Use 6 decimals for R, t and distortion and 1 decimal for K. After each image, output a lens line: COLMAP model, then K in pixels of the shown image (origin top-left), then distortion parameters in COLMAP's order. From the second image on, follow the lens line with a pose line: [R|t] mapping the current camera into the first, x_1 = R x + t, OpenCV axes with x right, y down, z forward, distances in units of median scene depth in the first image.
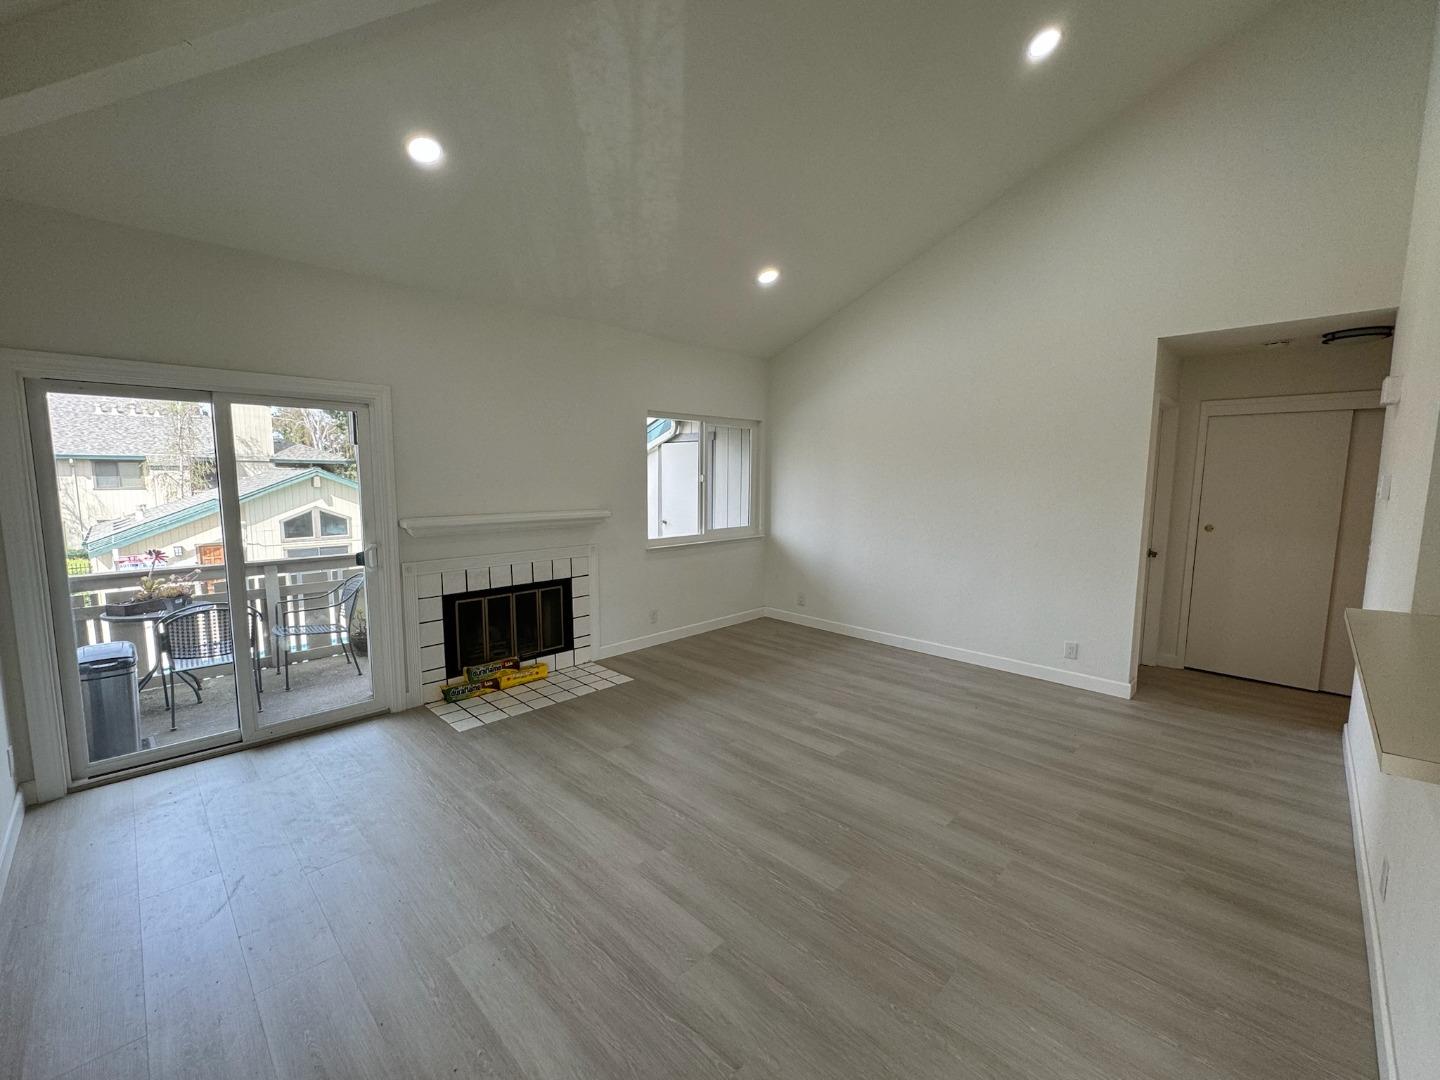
lens RADIAL K [[590.7, 0, 719.7], [0, 590.7, 540.6], [0, 0, 1]] dist [-0.001471, -0.000295]
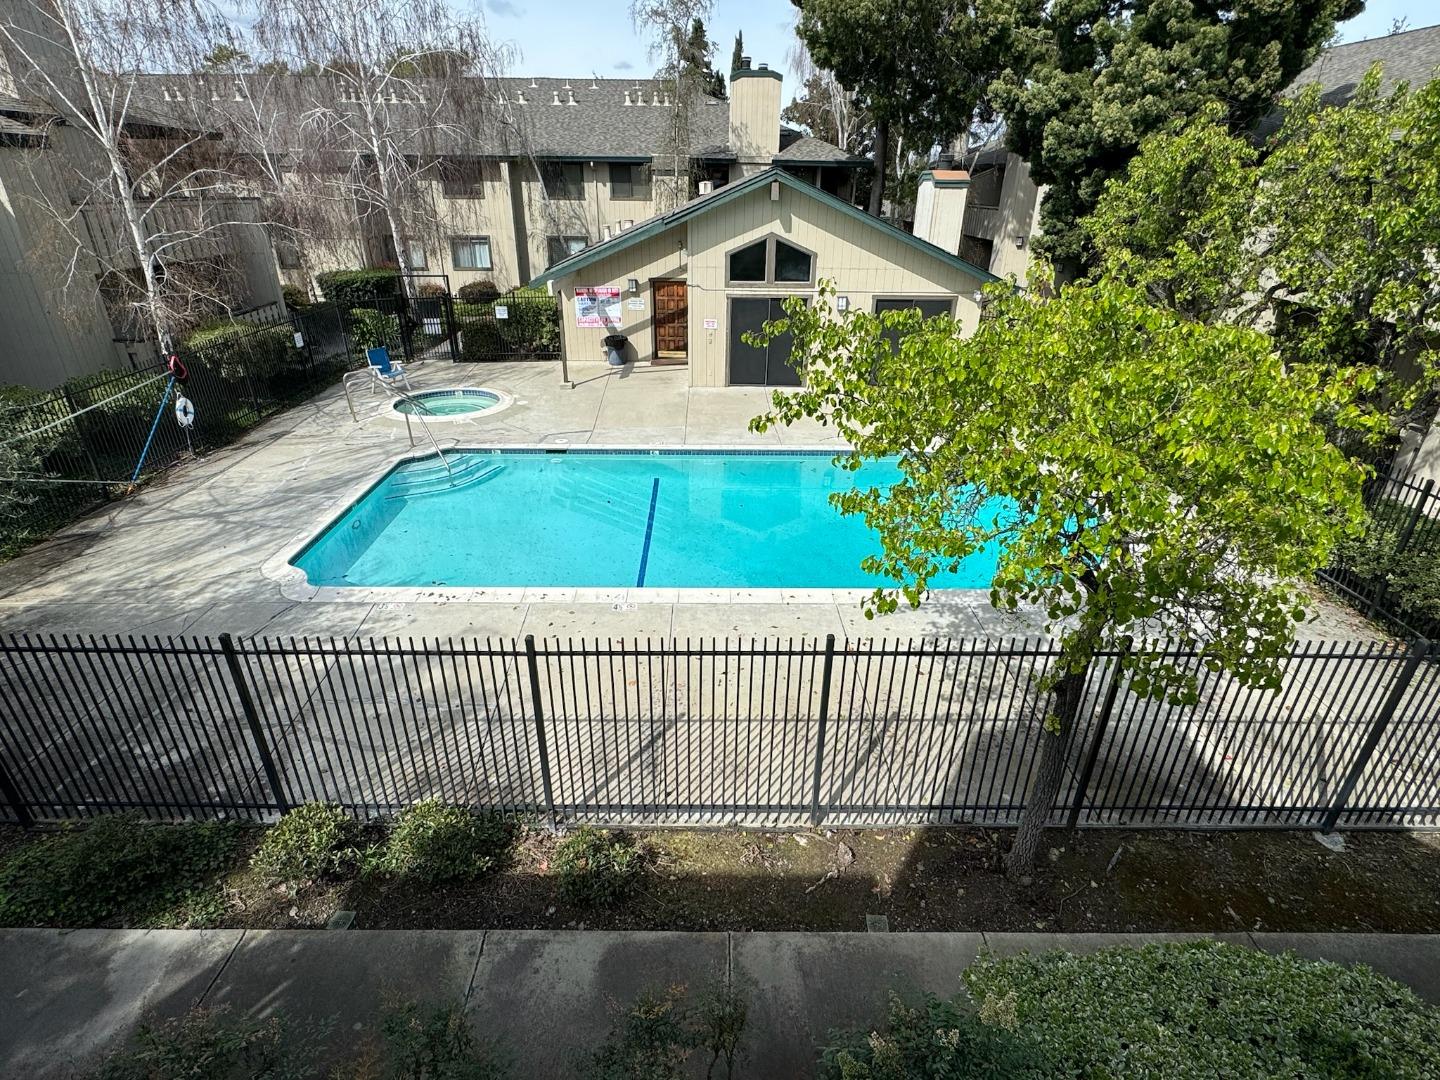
lens RADIAL K [[730.7, 0, 716.5], [0, 730.7, 539.4], [0, 0, 1]] dist [-0.006931, -0.000067]
pose [[0.705502, 0.312389, -0.636145, -0.510783], [-0.085038, 0.928441, 0.361615, -0.139852], [0.703588, -0.201023, 0.681582, 1.612608]]
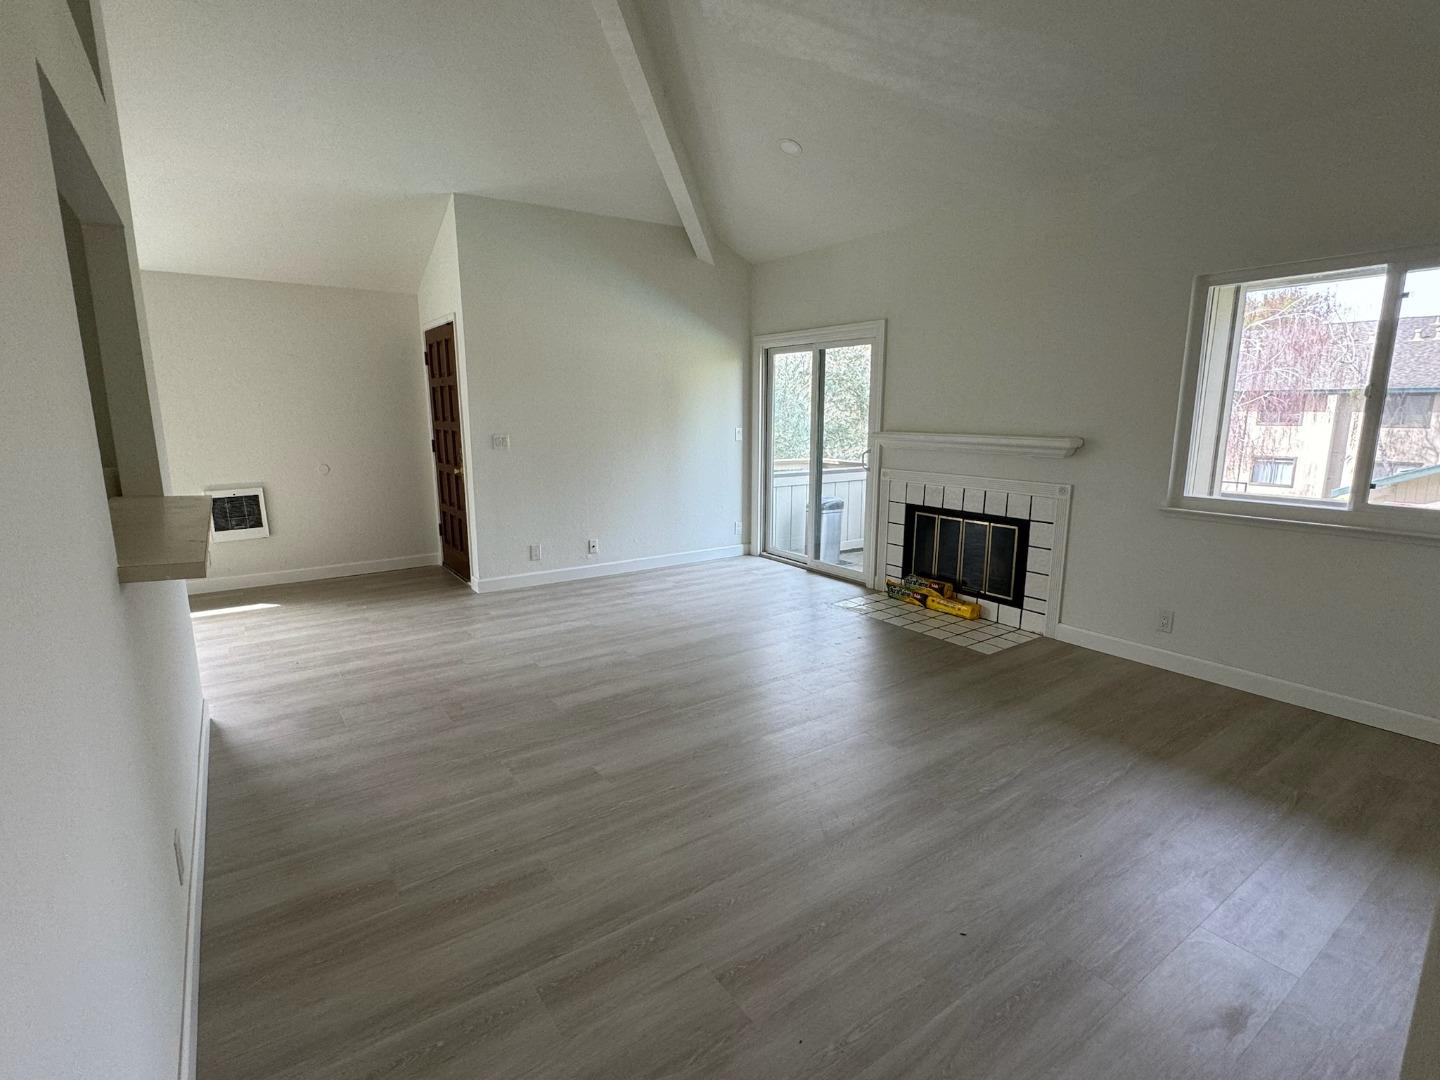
lens RADIAL K [[700.5, 0, 715.5], [0, 700.5, 540.2], [0, 0, 1]] dist [-0.005352, -0.000357]
pose [[-0.179997, 0.177462, -0.967527, 0.810470], [-0.112834, 0.973374, 0.199526, -0.056985], [0.977174, 0.145084, -0.155181, 0.792441]]
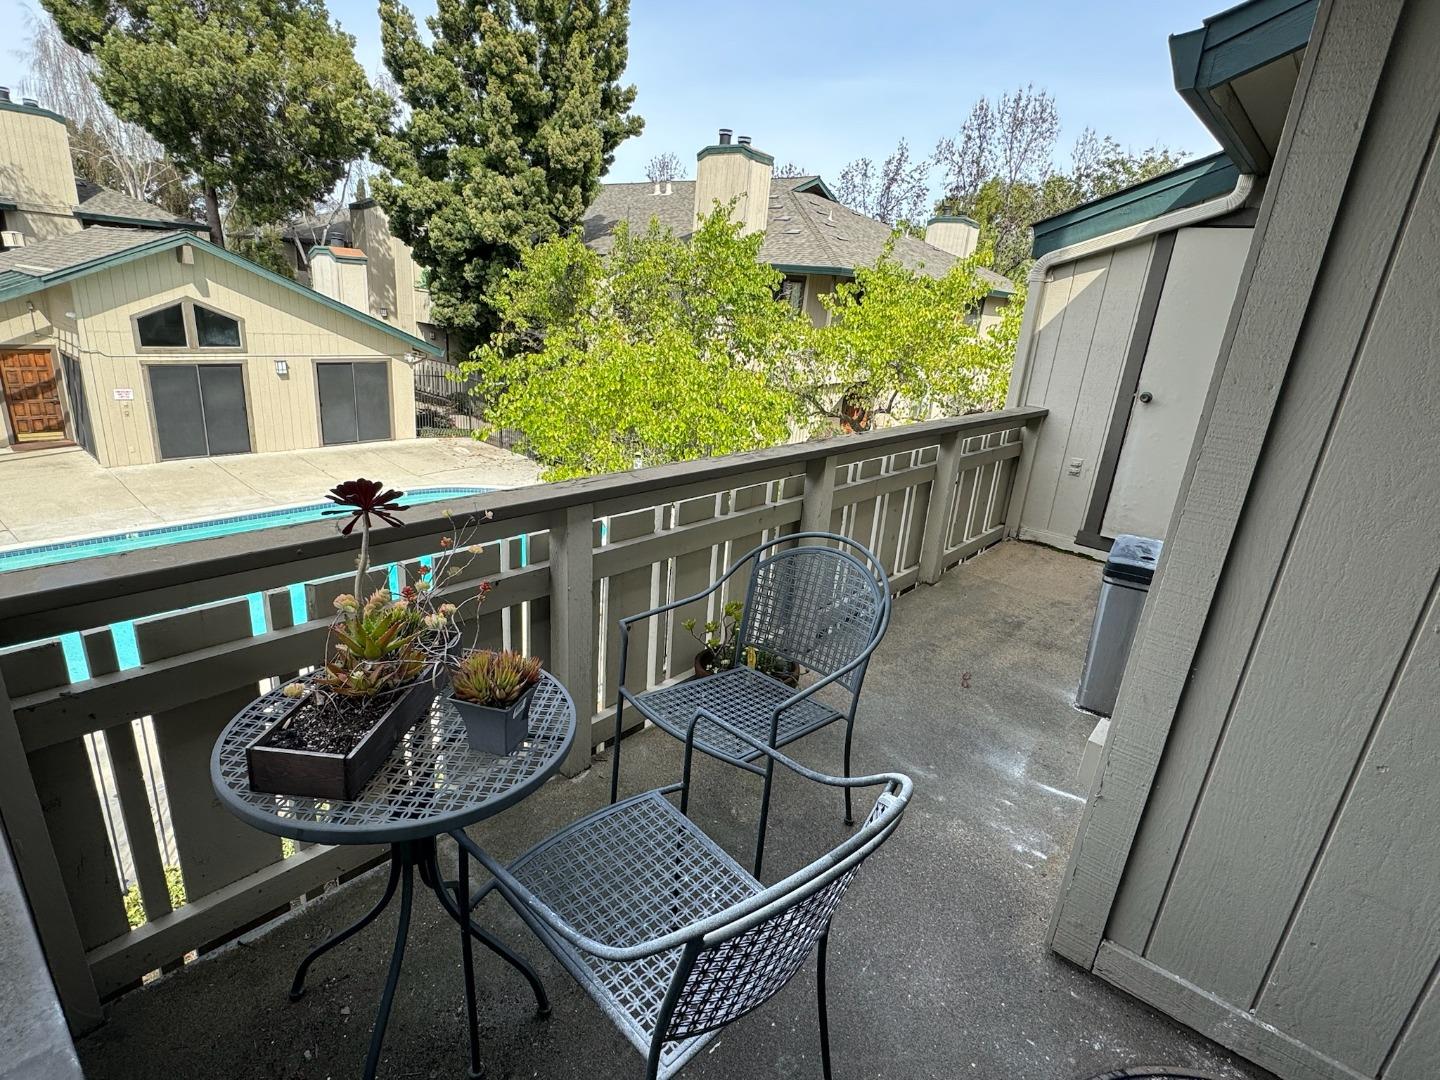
lens RADIAL K [[730.7, 0, 719.4], [0, 730.7, 538.7], [0, 0, 1]] dist [-0.006931, -0.000067]
pose [[0.994223, 0.049966, 0.094995, -0.898275], [-0.068978, 0.975519, 0.208819, -0.036874], [-0.082235, -0.214165, 0.973330, 0.742026]]
